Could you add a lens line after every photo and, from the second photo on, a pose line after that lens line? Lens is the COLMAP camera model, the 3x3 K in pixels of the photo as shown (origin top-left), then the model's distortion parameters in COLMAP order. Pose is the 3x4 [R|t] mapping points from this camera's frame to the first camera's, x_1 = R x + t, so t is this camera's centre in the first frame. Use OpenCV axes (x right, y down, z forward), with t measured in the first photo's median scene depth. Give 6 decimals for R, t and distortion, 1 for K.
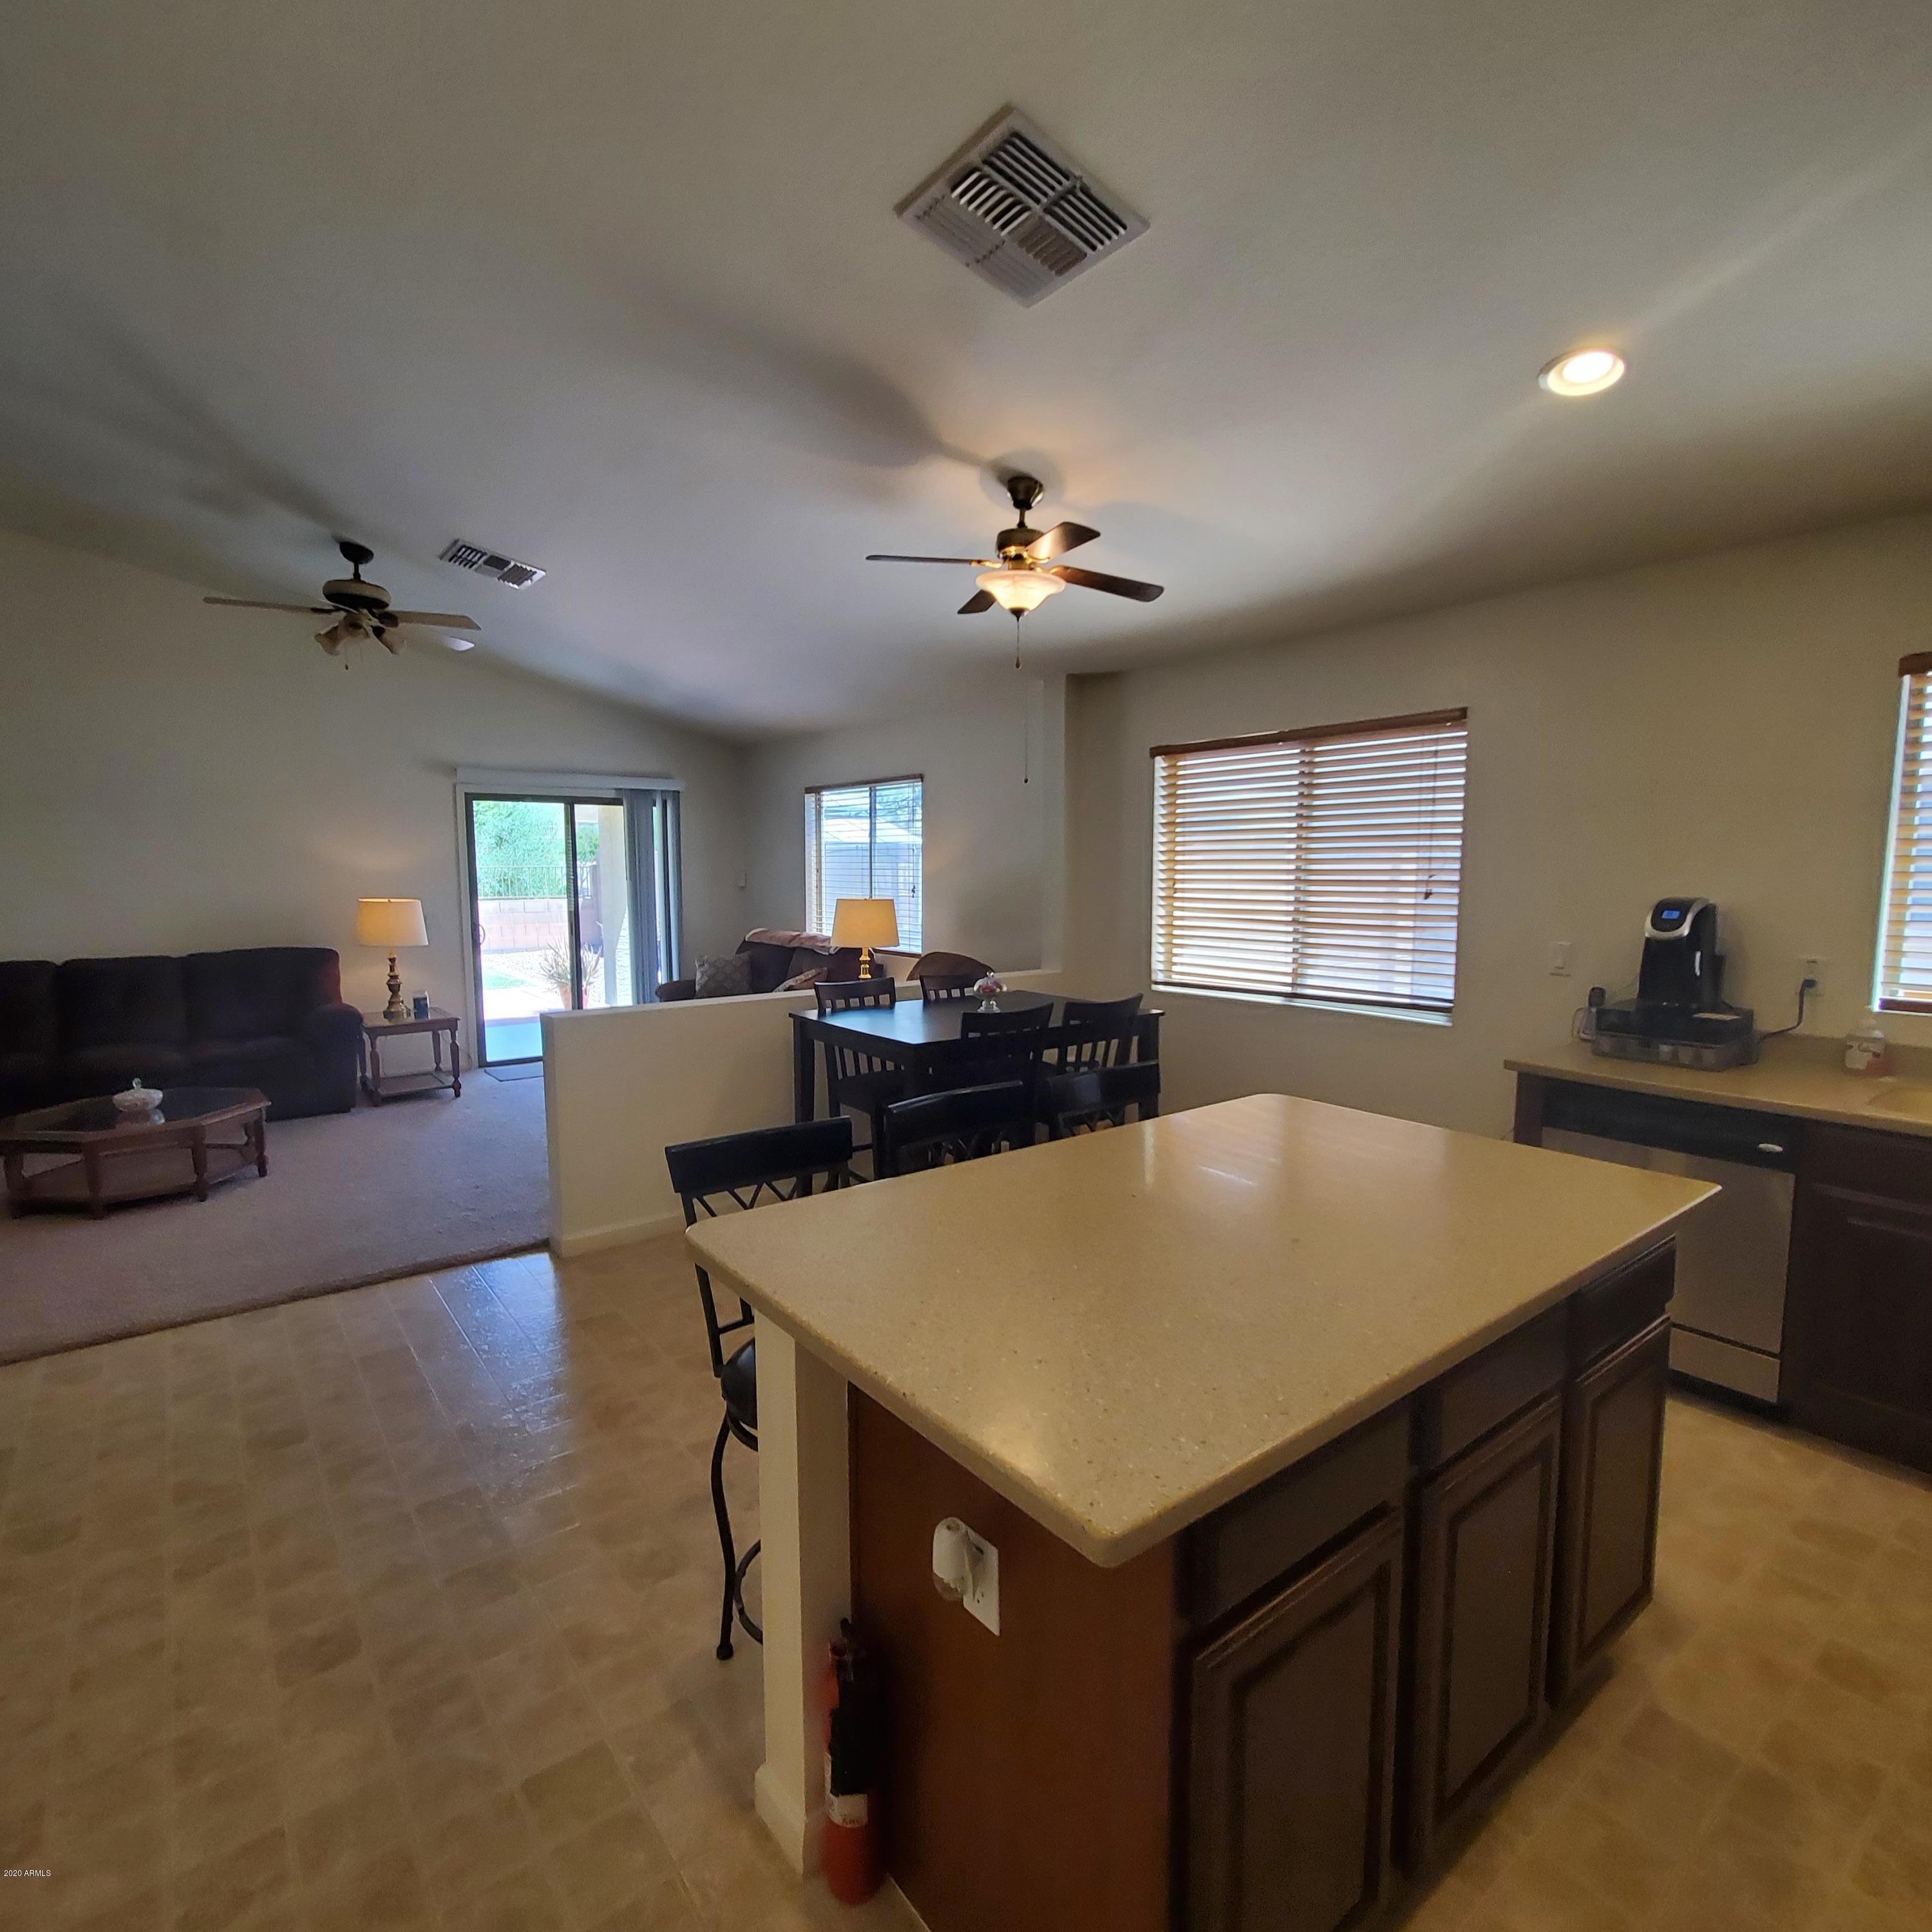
lens RADIAL K [[1025.6, 0, 960.4], [0, 1025.6, 992.2], [0, 0, 1]] dist [0.002657, 0.000149]
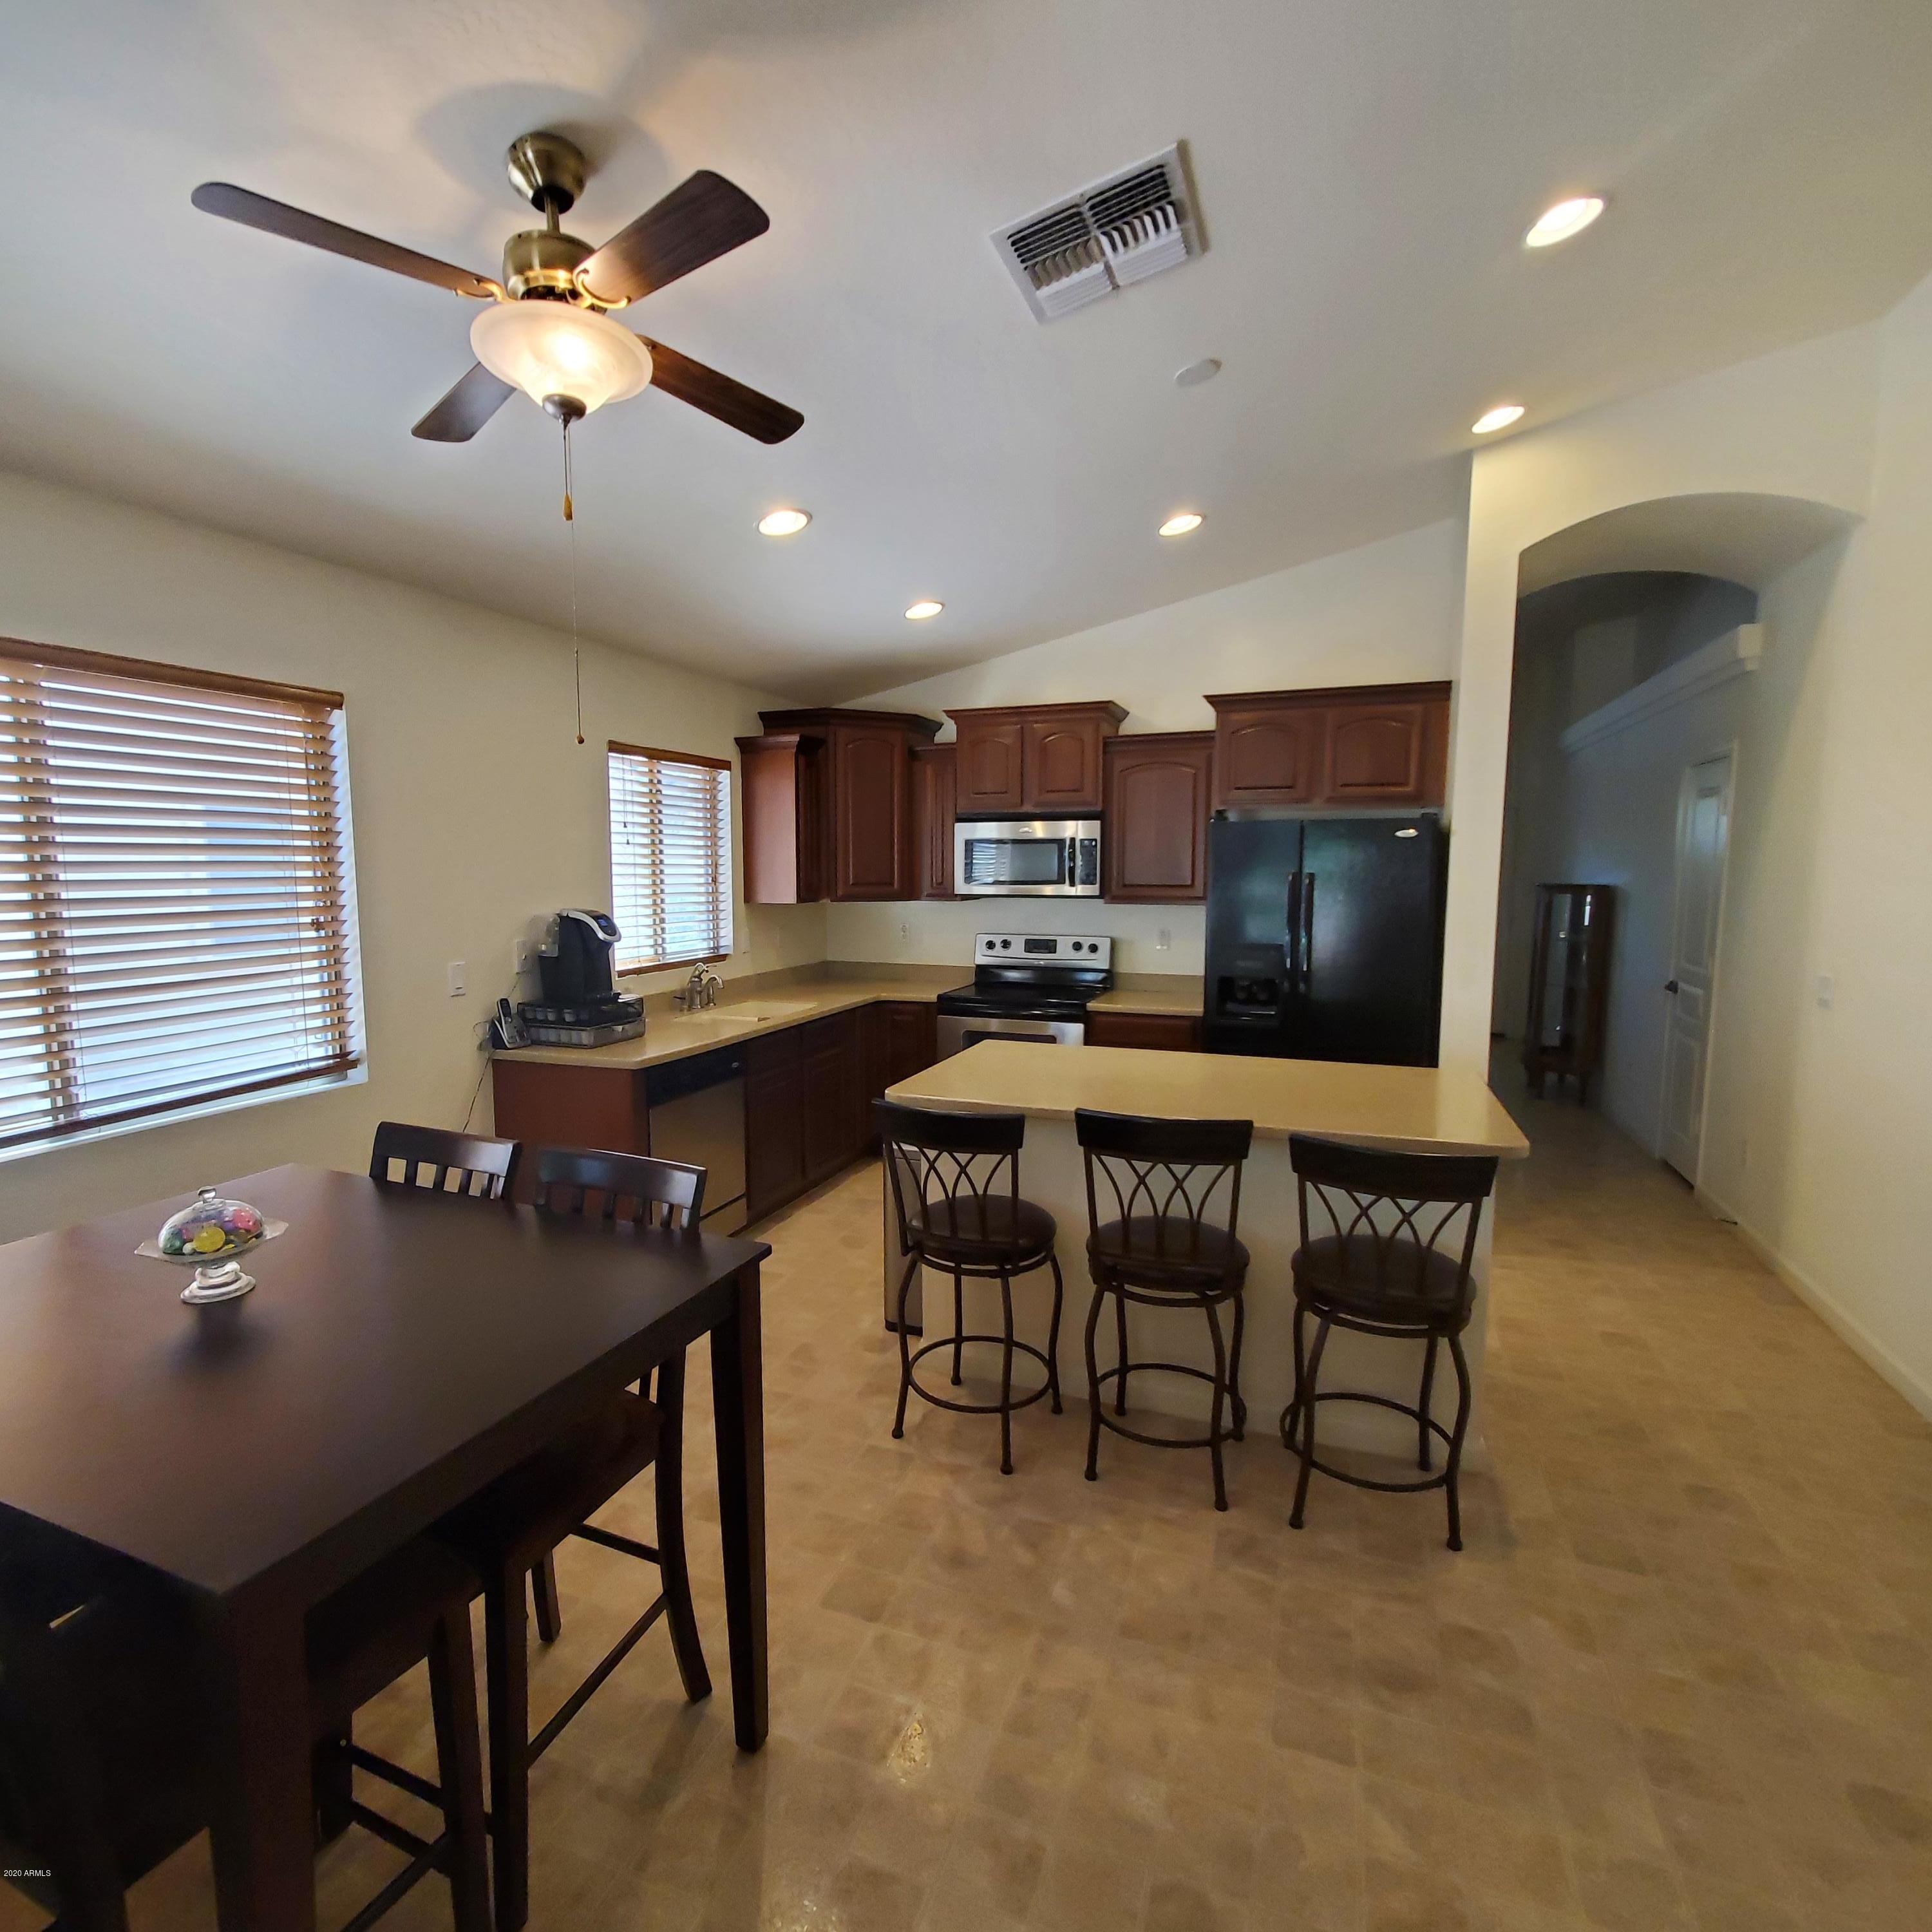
lens RADIAL K [[1025.6, 0, 952.2], [0, 1025.6, 963.4], [0, 0, 1]] dist [0.002657, 0.000149]
pose [[-0.526268, -0.075429, 0.846967, -0.574177], [0.112244, 0.981179, 0.157125, -0.174140], [-0.842878, 0.177757, -0.507897, 1.288641]]
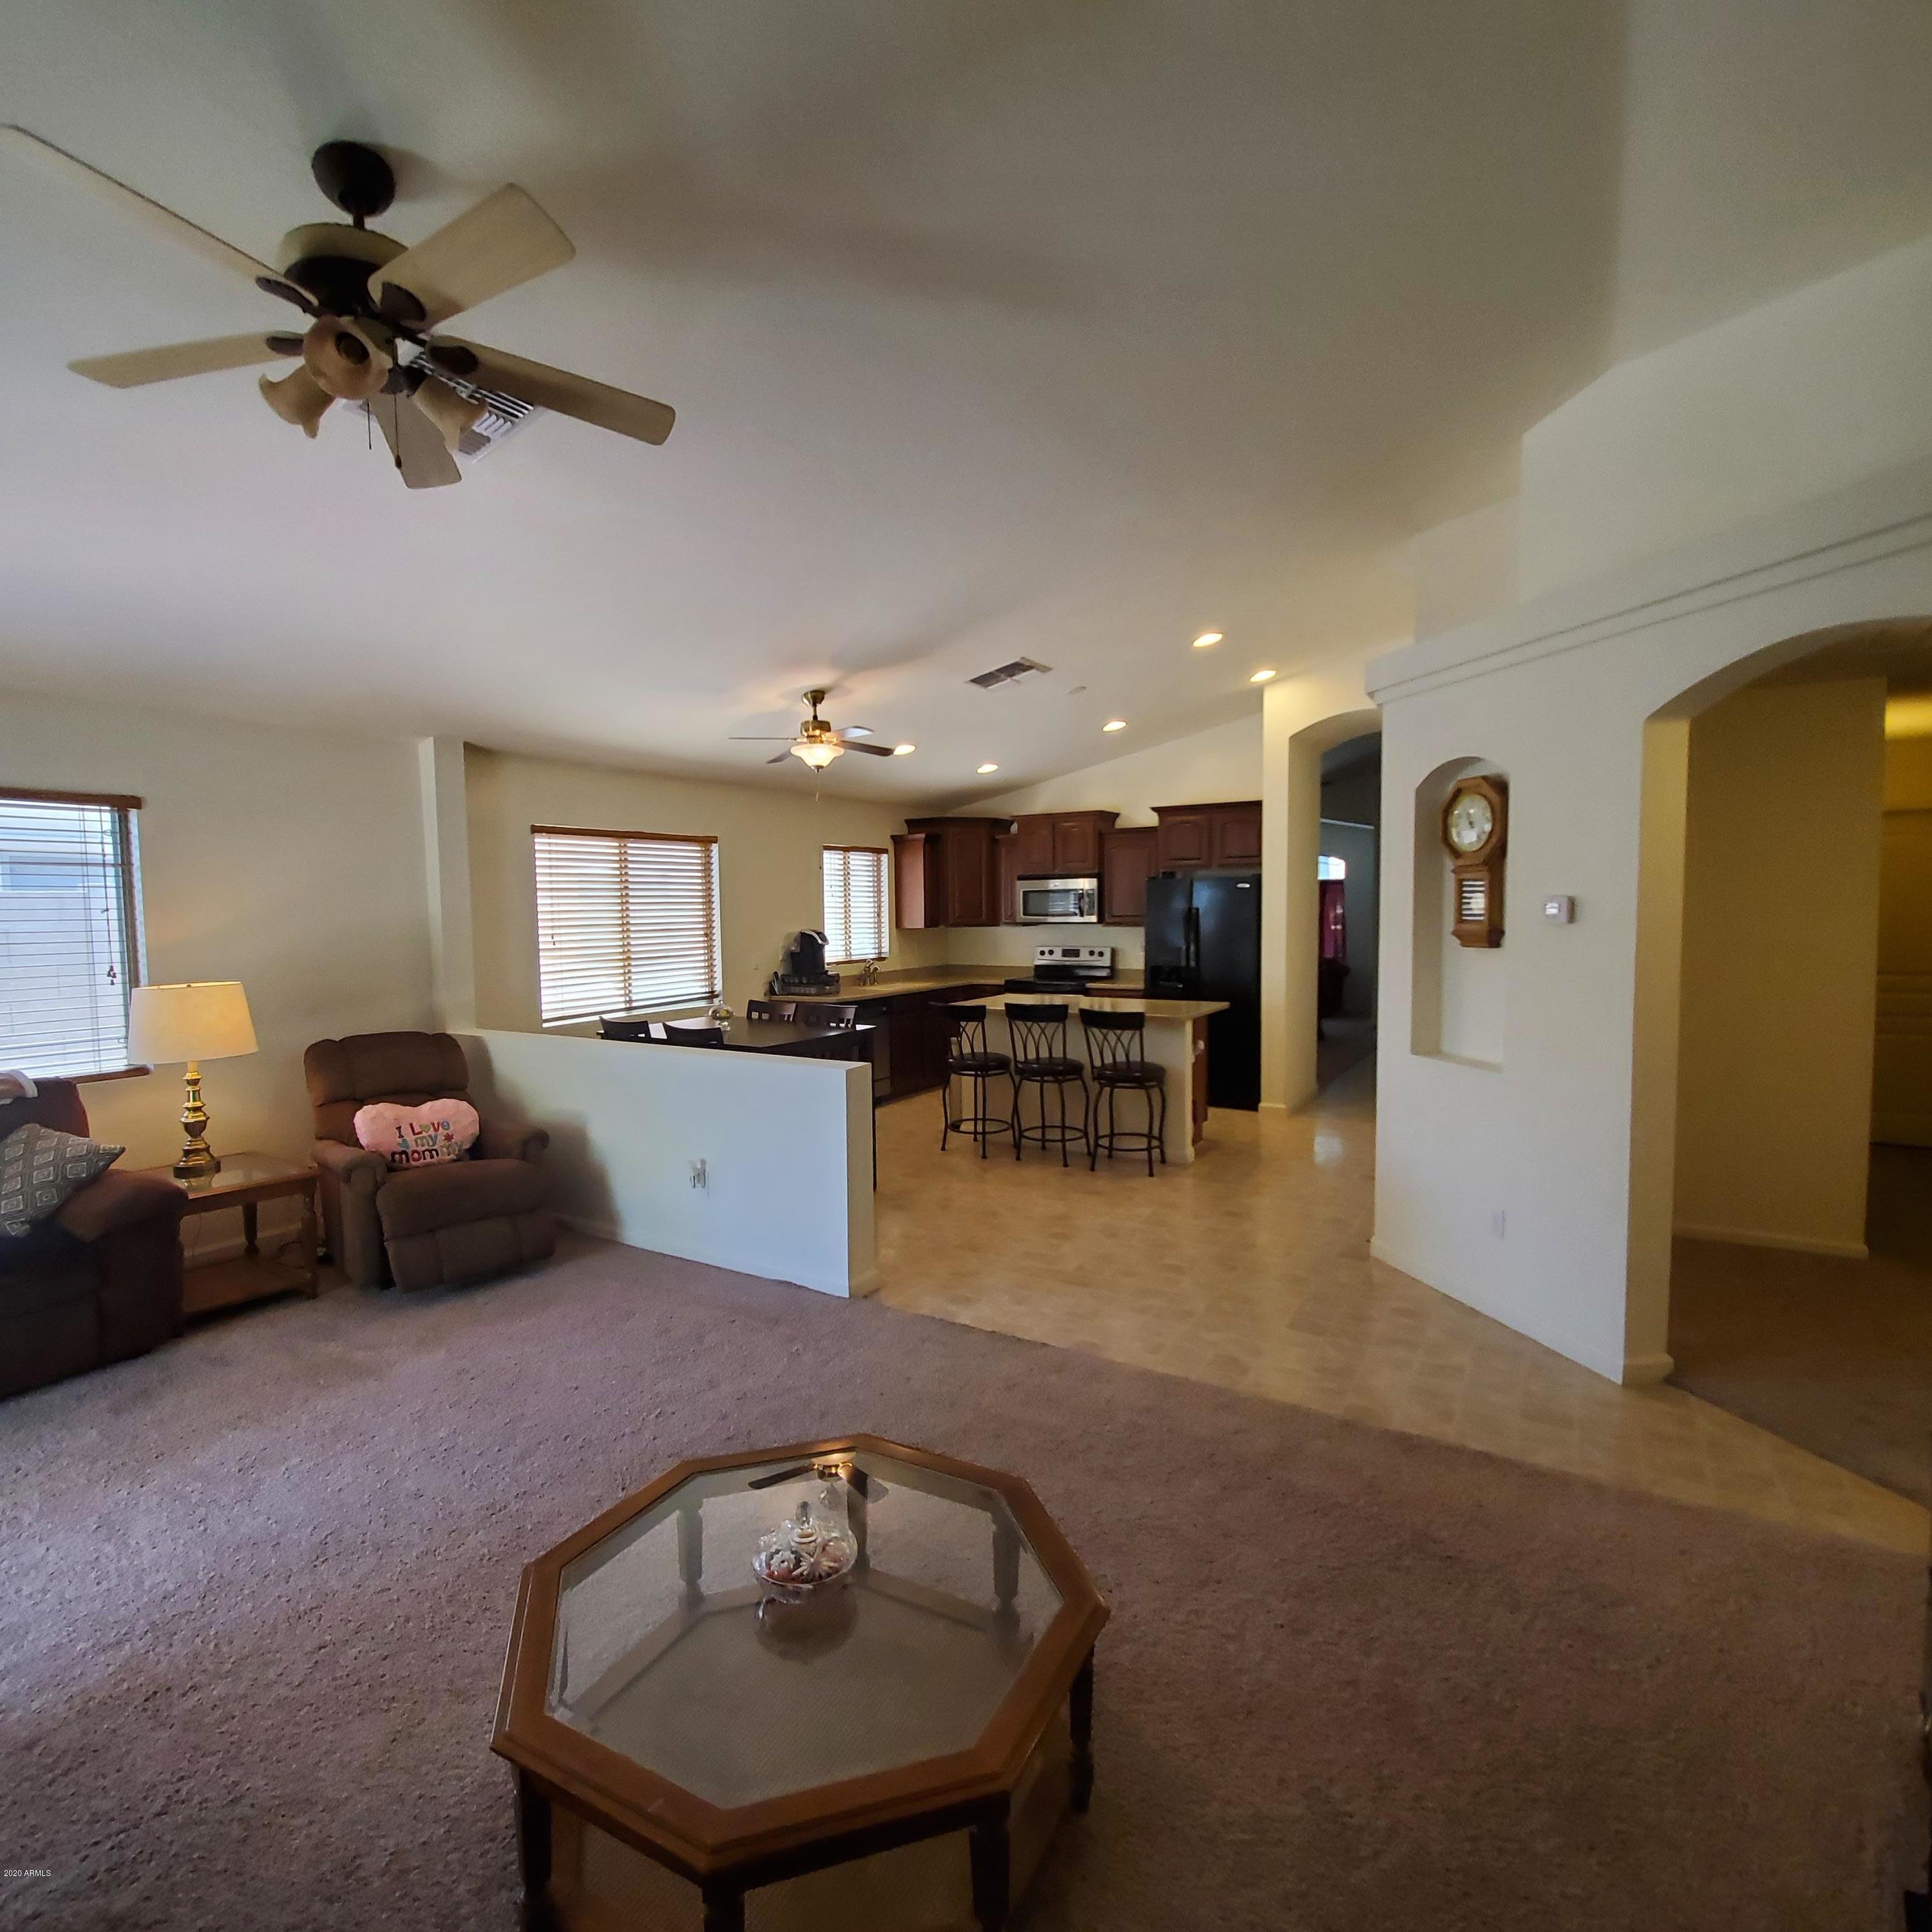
lens RADIAL K [[1025.6, 0, 960.0], [0, 1025.6, 953.6], [0, 0, 1]] dist [0.002657, 0.000149]
pose [[-0.368244, -0.033796, 0.929115, -1.791926], [0.133713, 0.987025, 0.088898, -0.211425], [-0.920064, 0.156971, -0.358947, 1.609090]]
